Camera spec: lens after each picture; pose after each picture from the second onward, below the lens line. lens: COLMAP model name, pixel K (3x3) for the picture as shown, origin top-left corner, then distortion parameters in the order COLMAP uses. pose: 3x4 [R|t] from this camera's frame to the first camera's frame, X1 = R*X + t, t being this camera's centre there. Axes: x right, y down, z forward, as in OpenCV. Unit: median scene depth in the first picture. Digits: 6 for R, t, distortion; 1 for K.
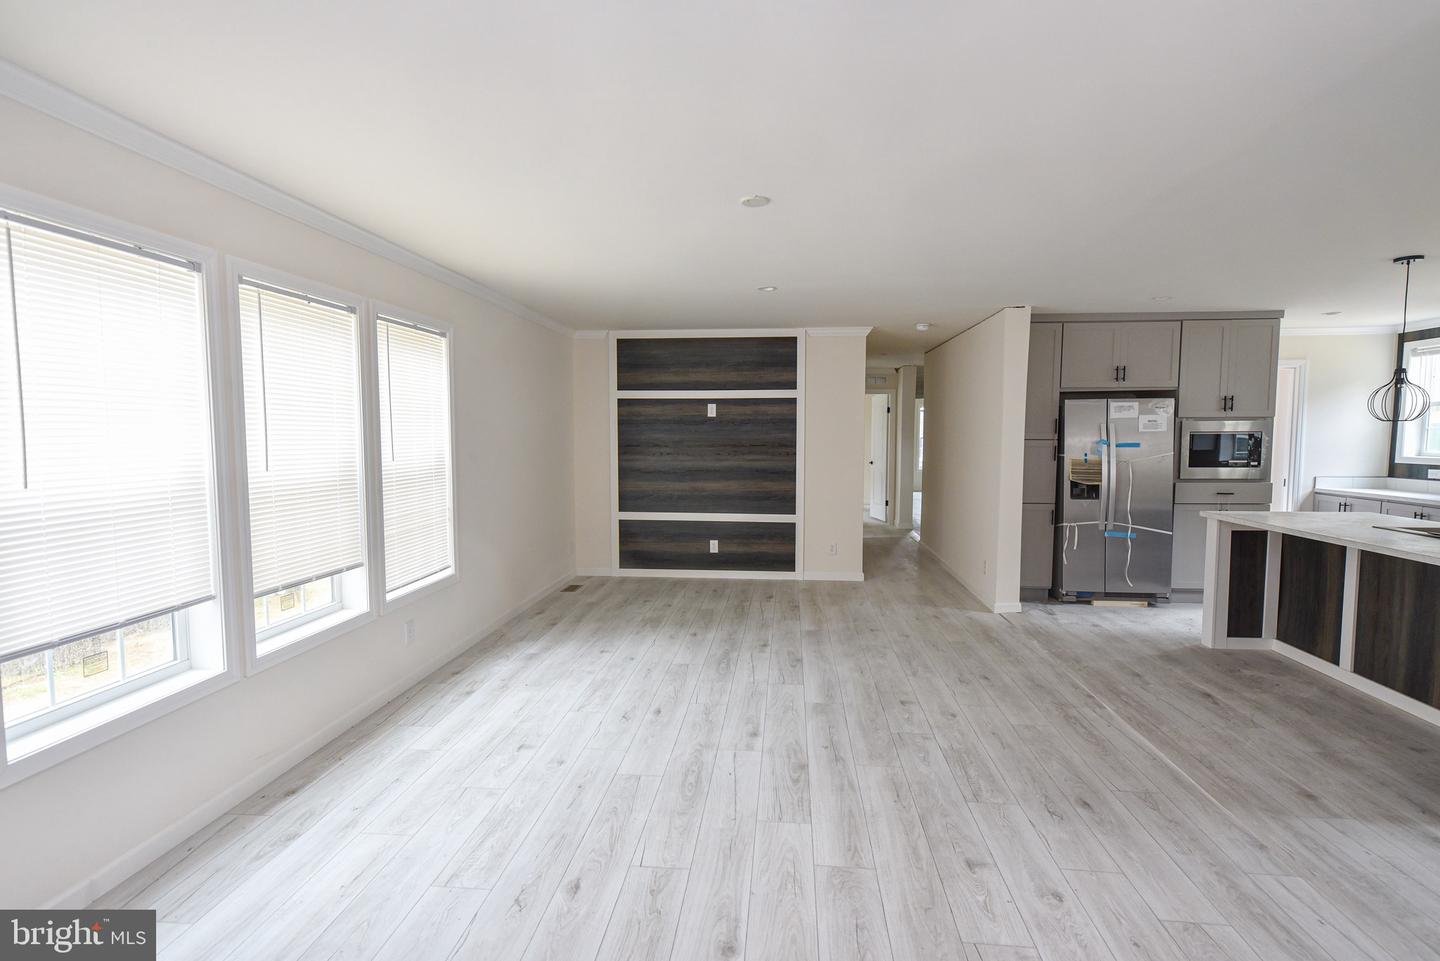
lens RADIAL K [[682.3, 0, 732.6], [0, 682.3, 482.3], [0, 0, 1]] dist [0.000768, -0.000294]
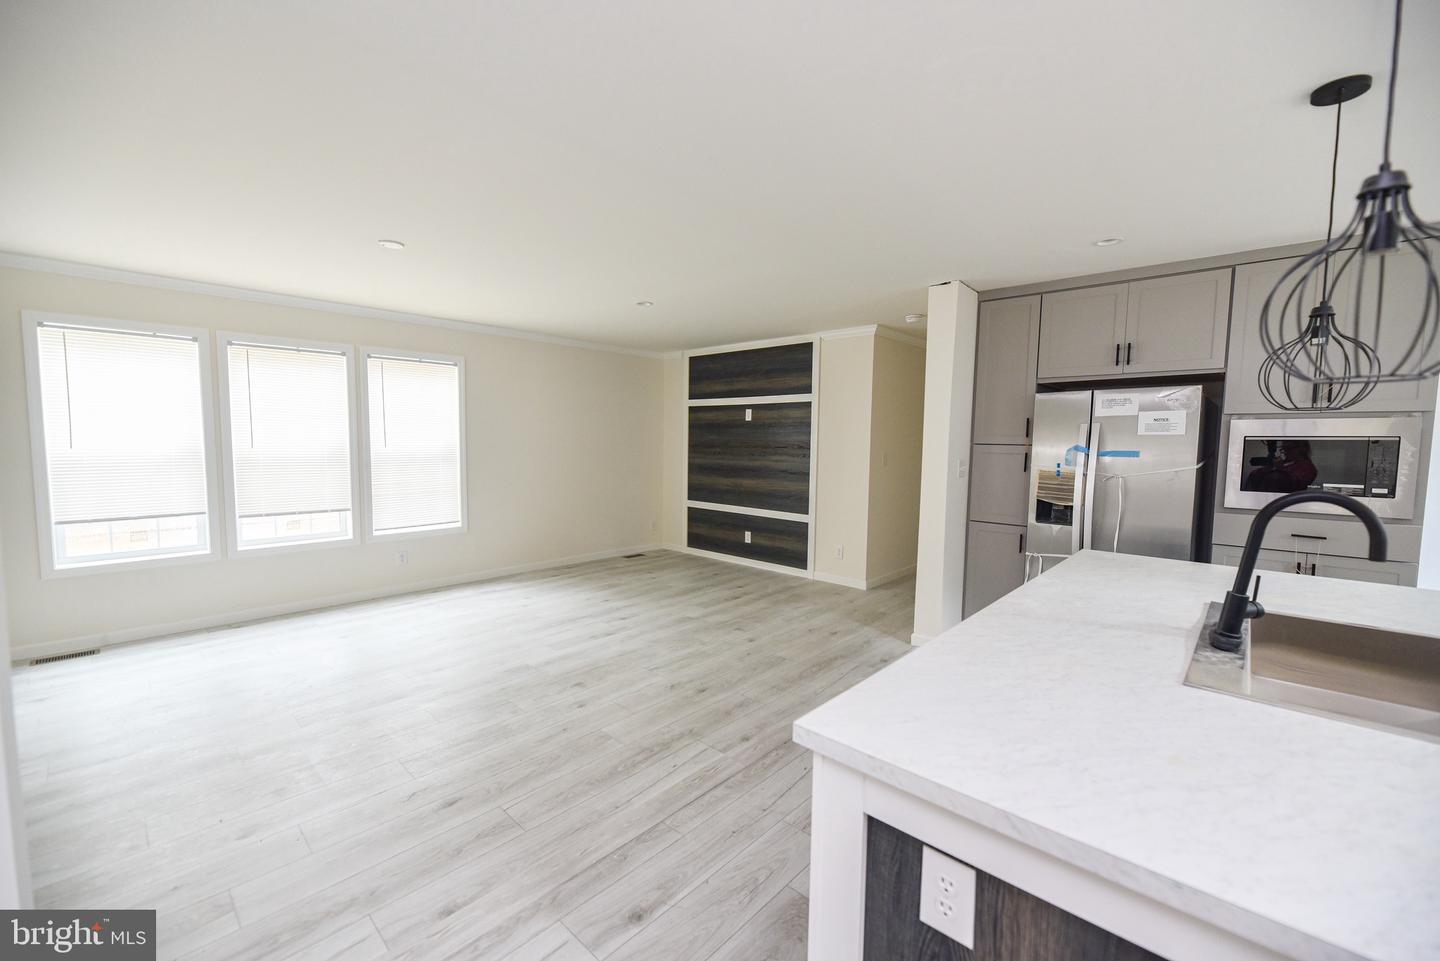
lens RADIAL K [[580.2, 0, 725.5], [0, 580.2, 486.0], [0, 0, 1]] dist [-0.001386, -0.000775]
pose [[0.795723, 0.059049, -0.602776, 0.617875], [-0.056158, 0.998142, 0.023646, -0.012038], [0.603052, 0.015034, 0.797560, 0.267837]]
